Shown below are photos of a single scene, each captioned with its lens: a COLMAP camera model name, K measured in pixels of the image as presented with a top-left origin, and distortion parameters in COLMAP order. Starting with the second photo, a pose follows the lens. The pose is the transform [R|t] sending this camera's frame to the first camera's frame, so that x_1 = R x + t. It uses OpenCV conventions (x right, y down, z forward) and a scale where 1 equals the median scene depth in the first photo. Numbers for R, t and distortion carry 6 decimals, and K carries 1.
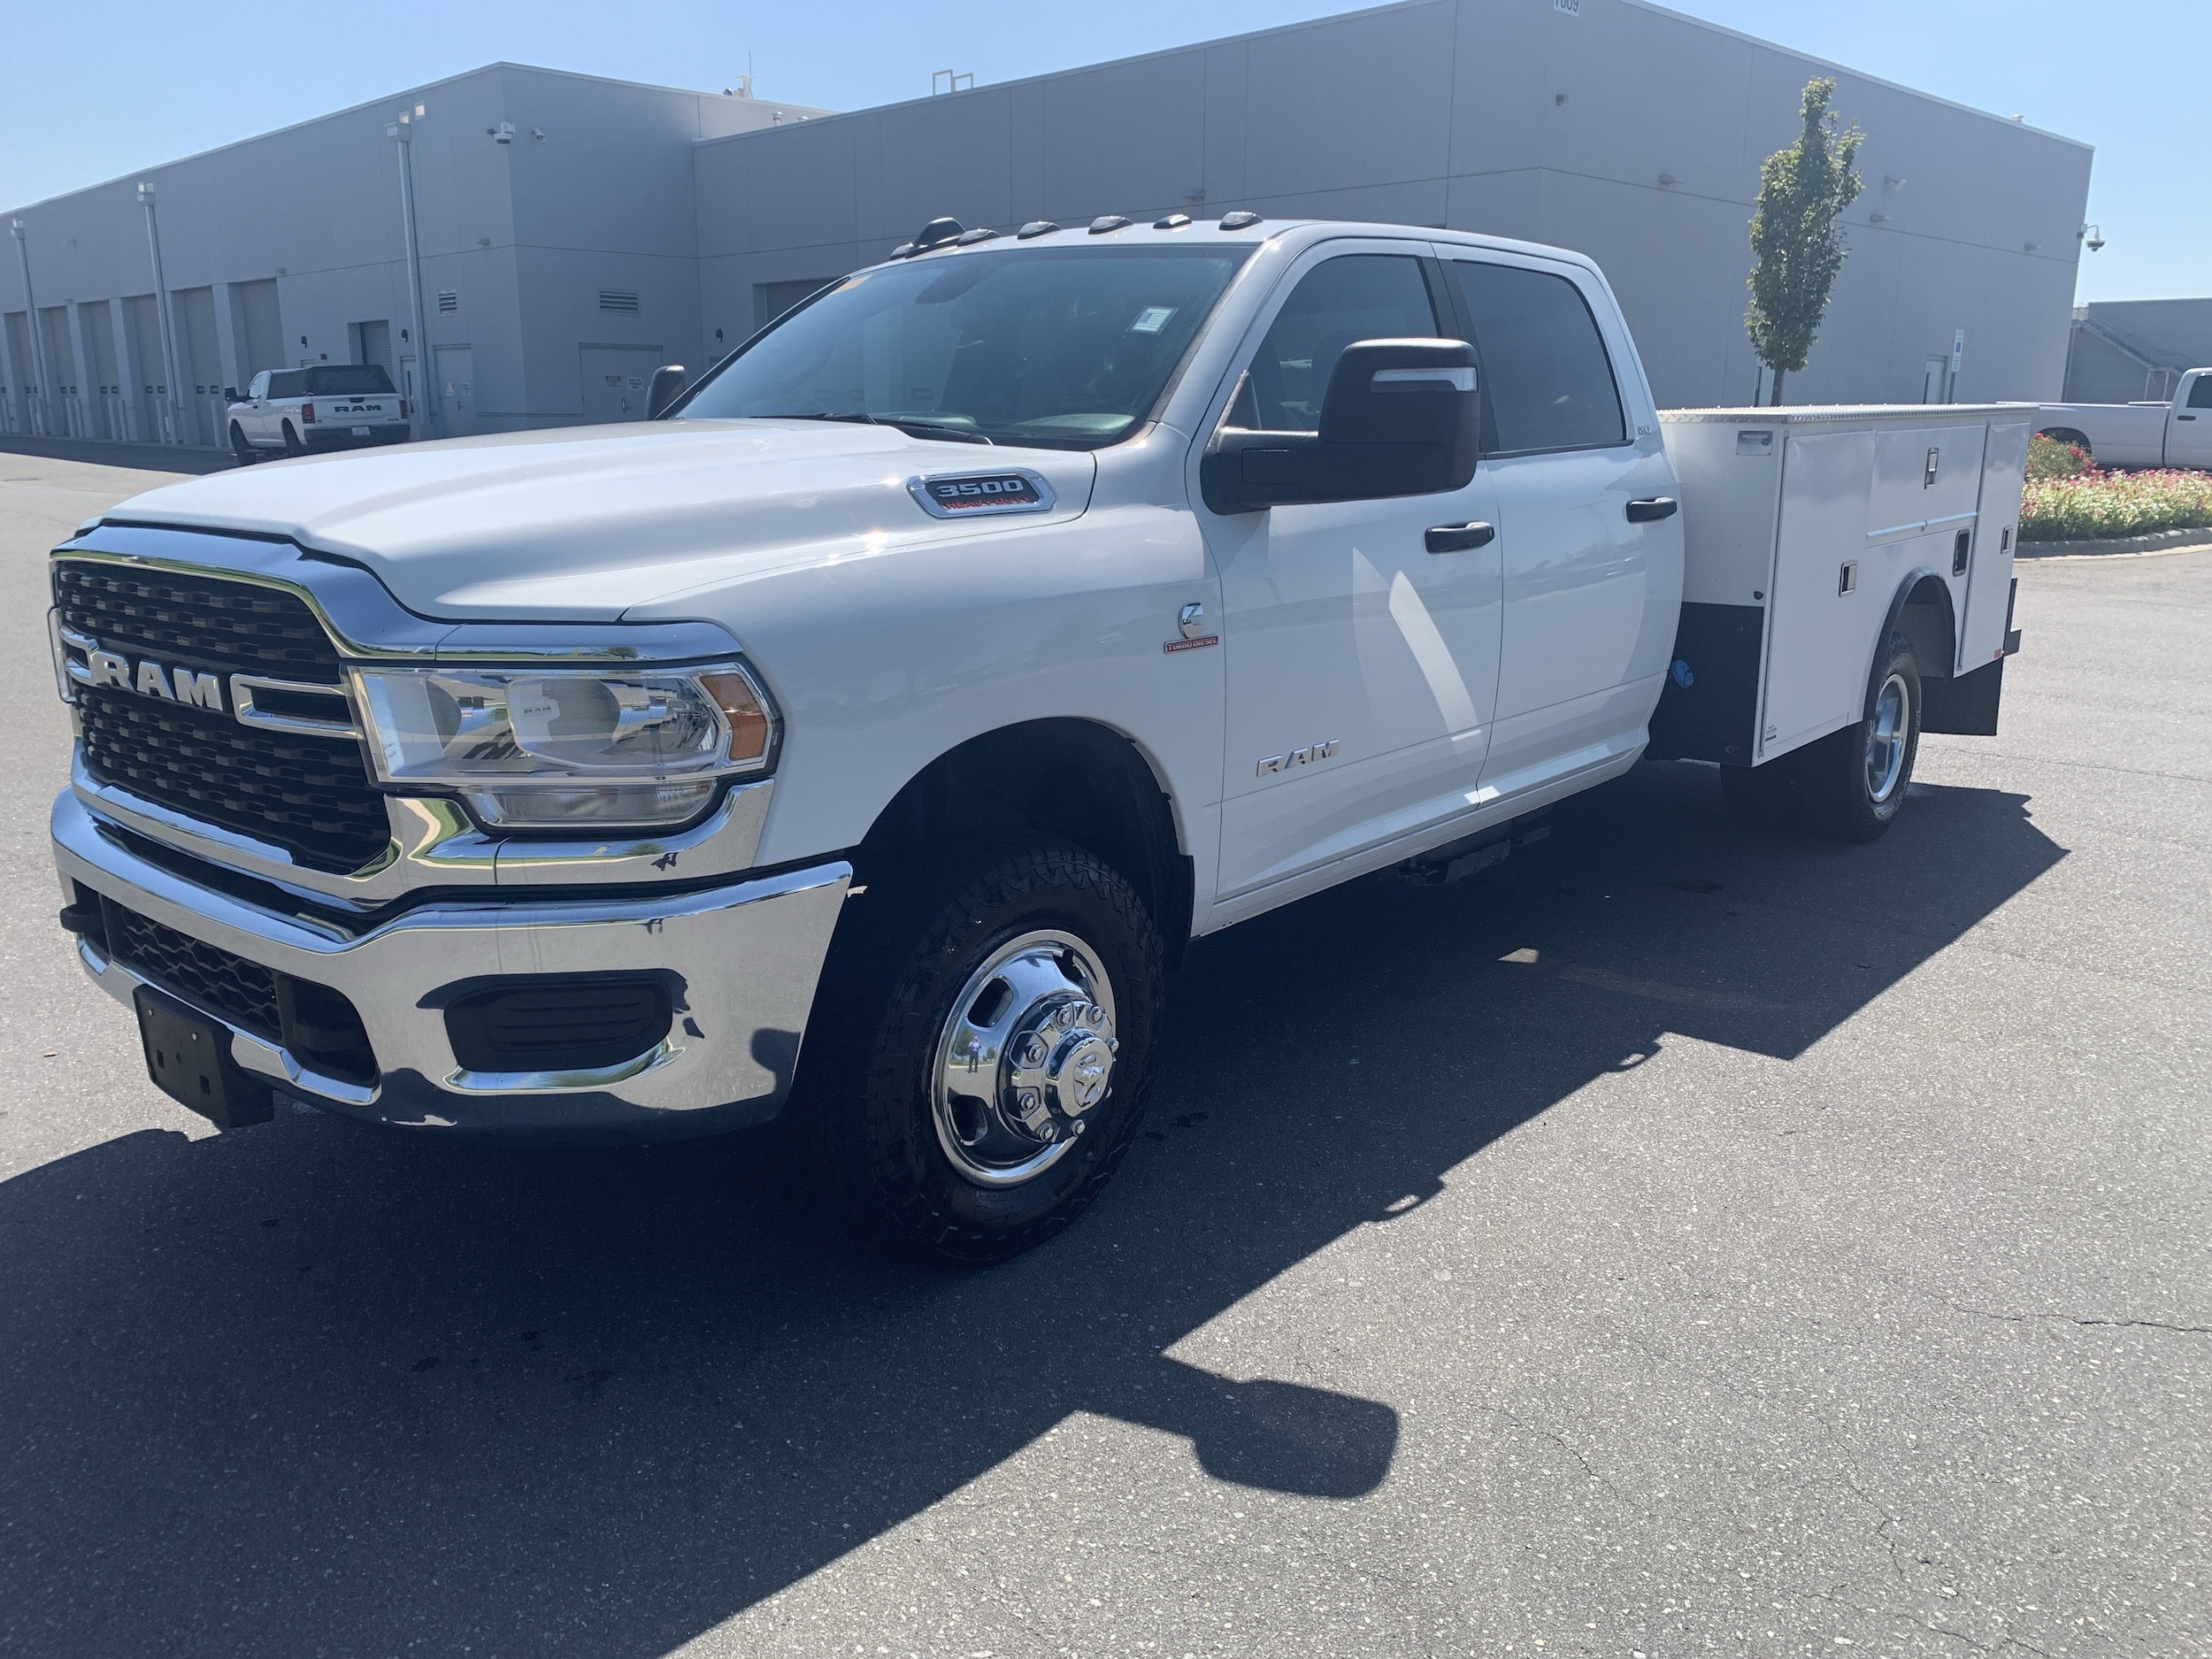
lens RADIAL K [[1731.8, 0, 1108.5], [0, 1731.8, 786.0], [0, 0, 1]] dist [0.027162, -0.002599]
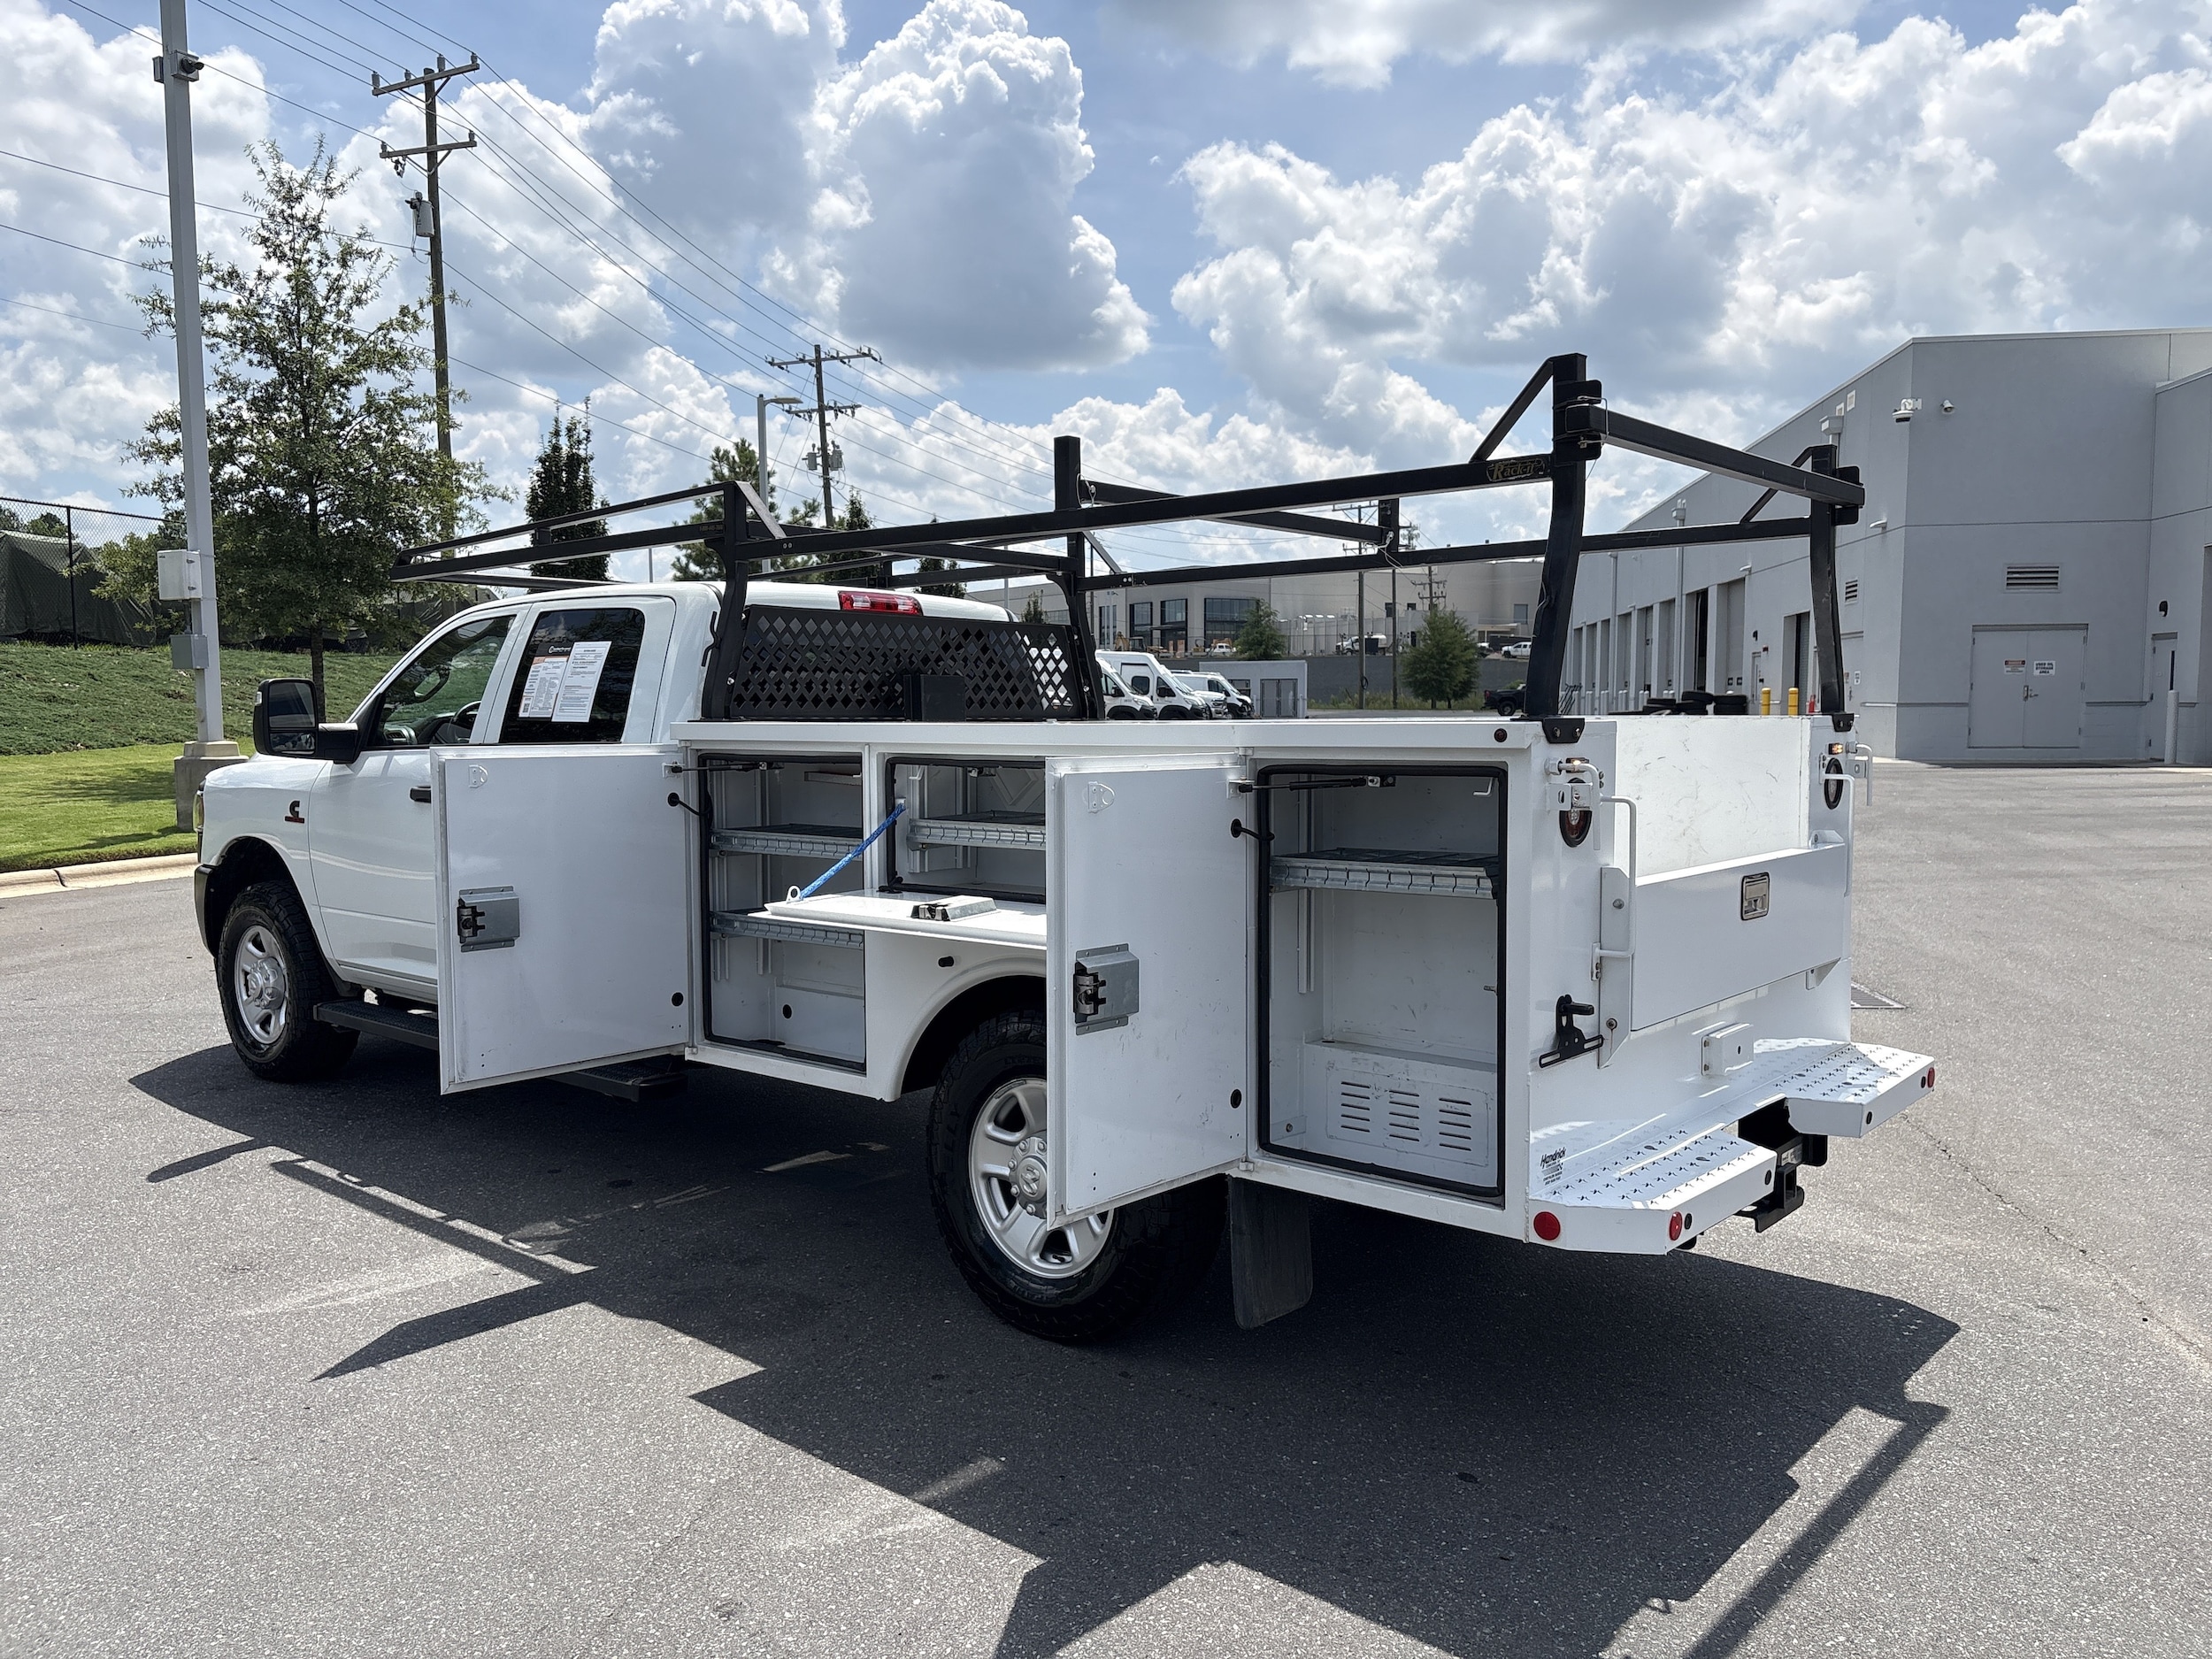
lens RADIAL K [[1698.8, 0, 1096.6], [0, 1698.8, 870.7], [0, 0, 1]] dist [0.013882, 0.005139]
pose [[0.598228, 0.075423, -0.797769, 1.132747], [-0.164234, 0.985967, -0.029939, -0.237332], [0.784316, 0.148931, 0.602220, 1.087081]]
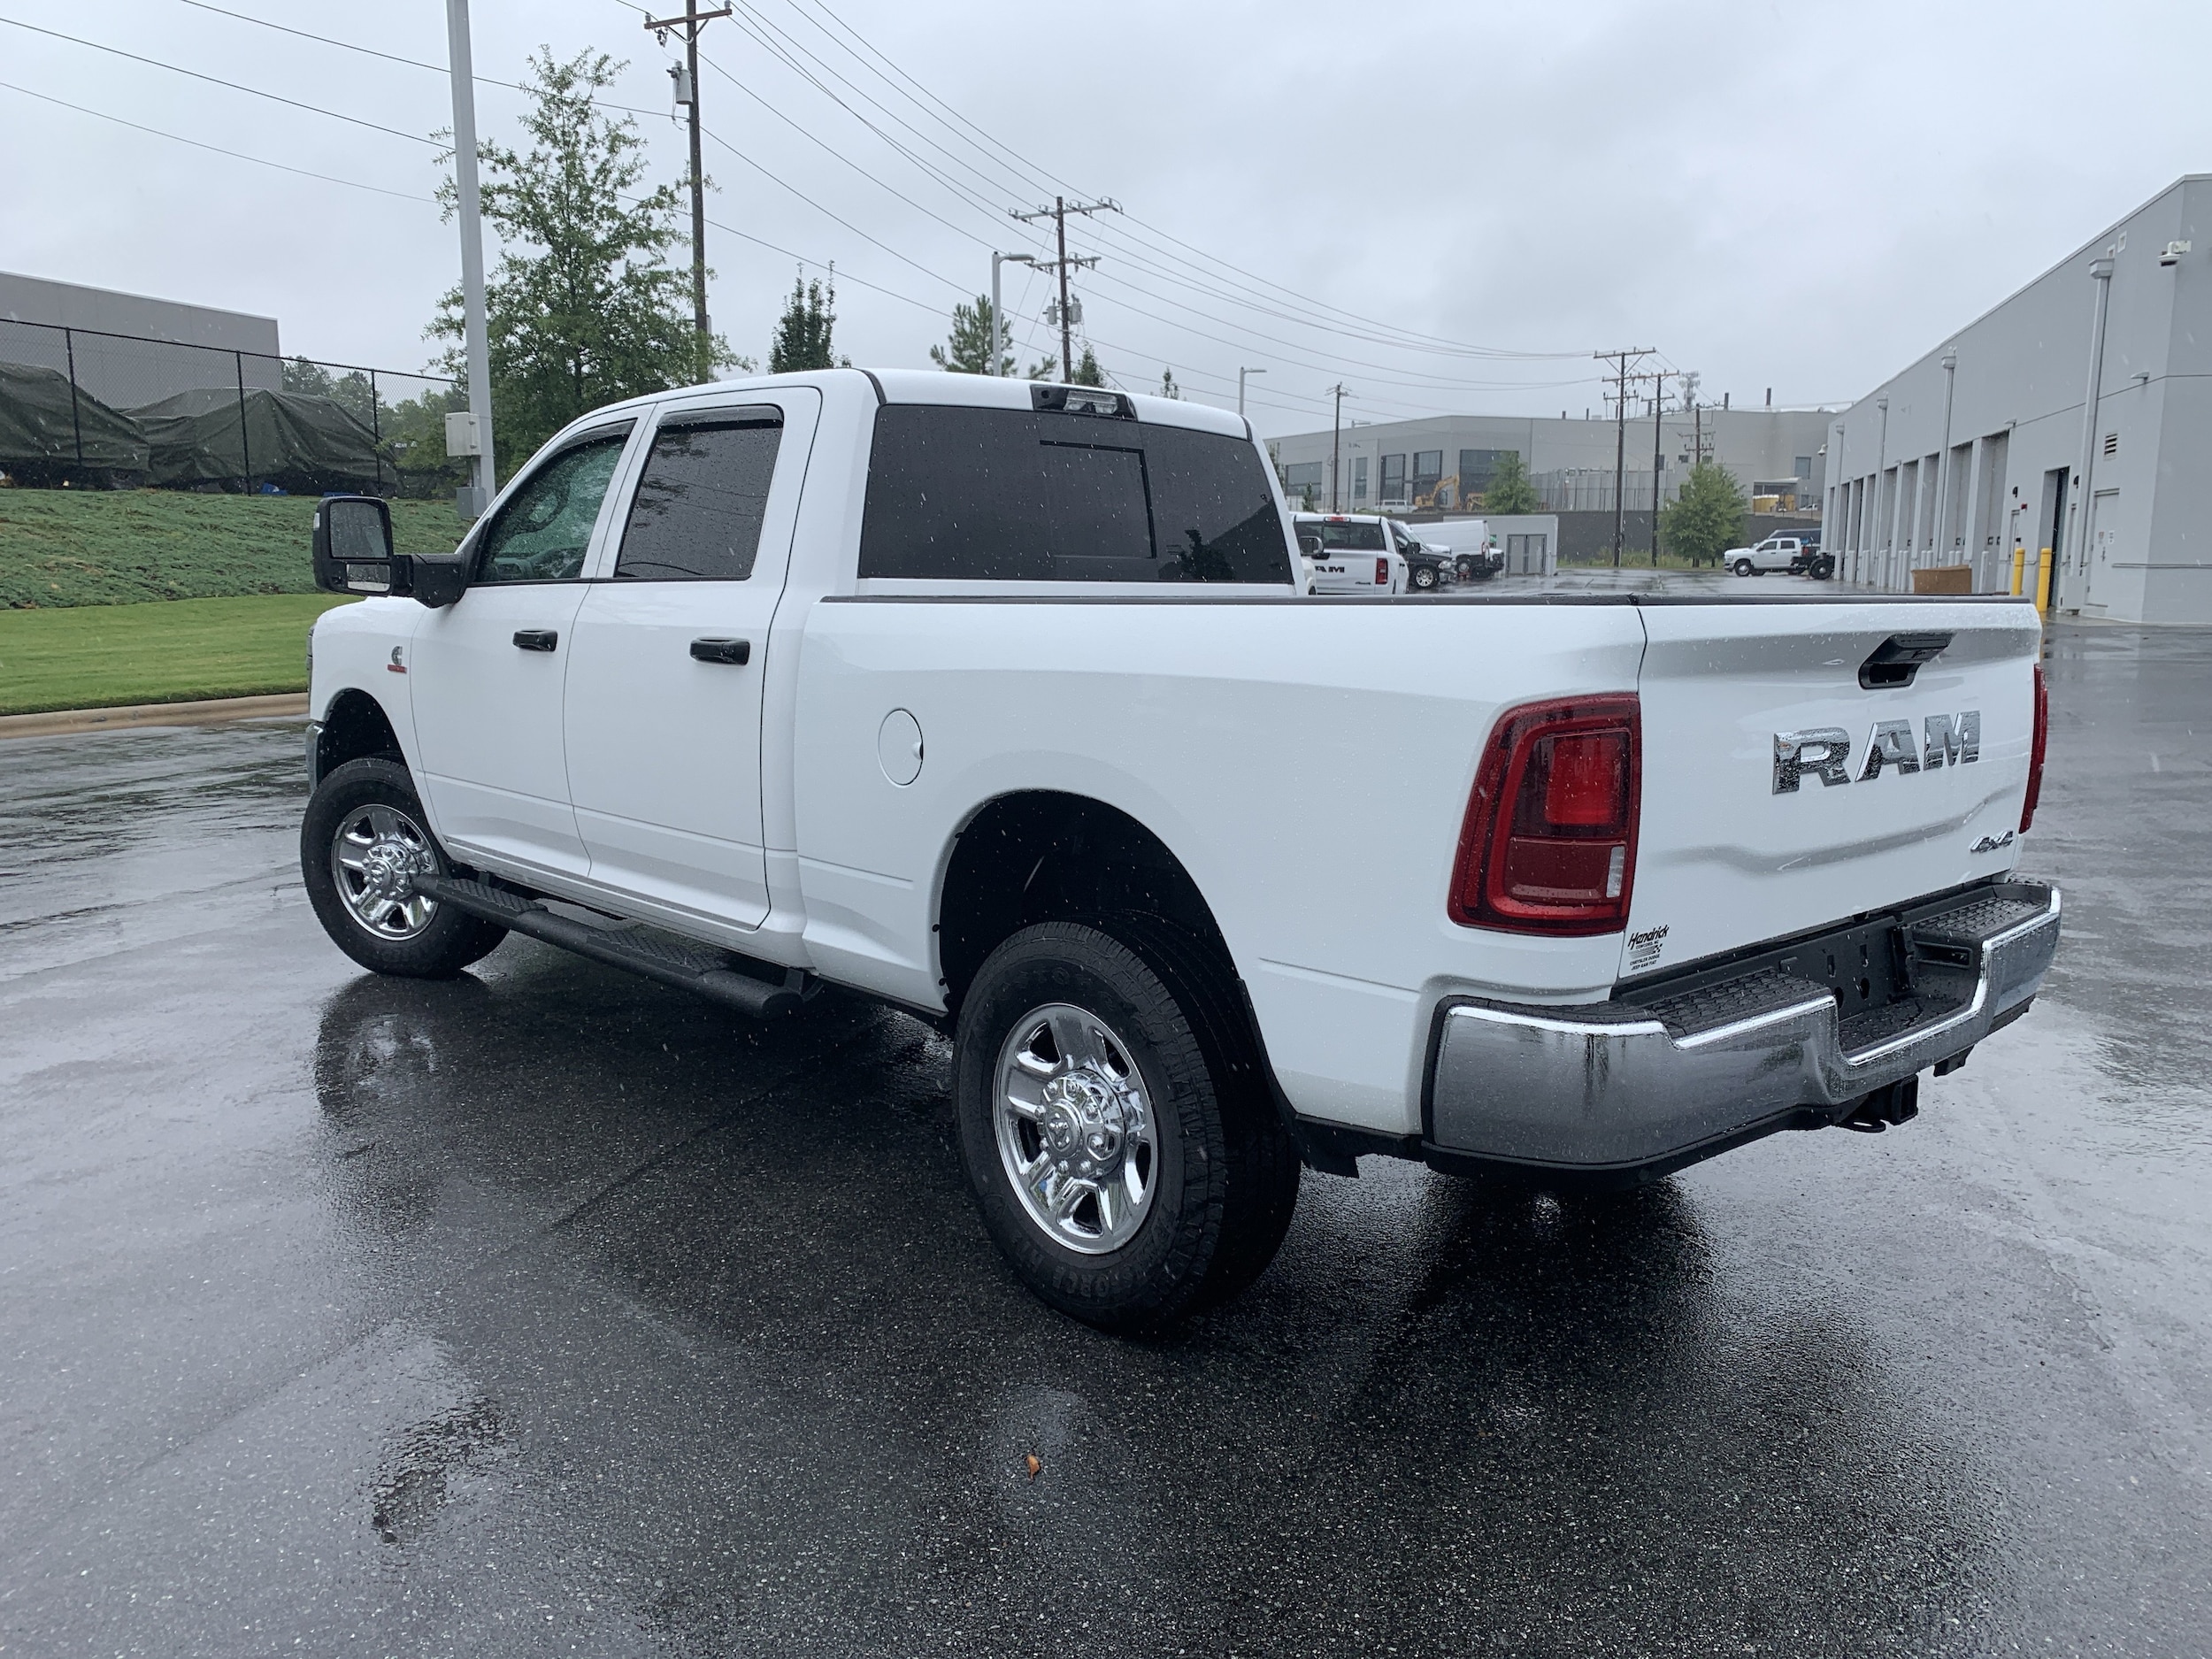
lens RADIAL K [[1727.1, 0, 1117.5], [0, 1727.1, 817.6], [0, 0, 1]] dist [0.028560, -0.003913]
pose [[0.485903, 0.132163, -0.863963, 1.581623], [-0.189595, 0.980902, 0.043421, -0.213076], [0.853201, 0.142705, 0.501680, 1.010371]]
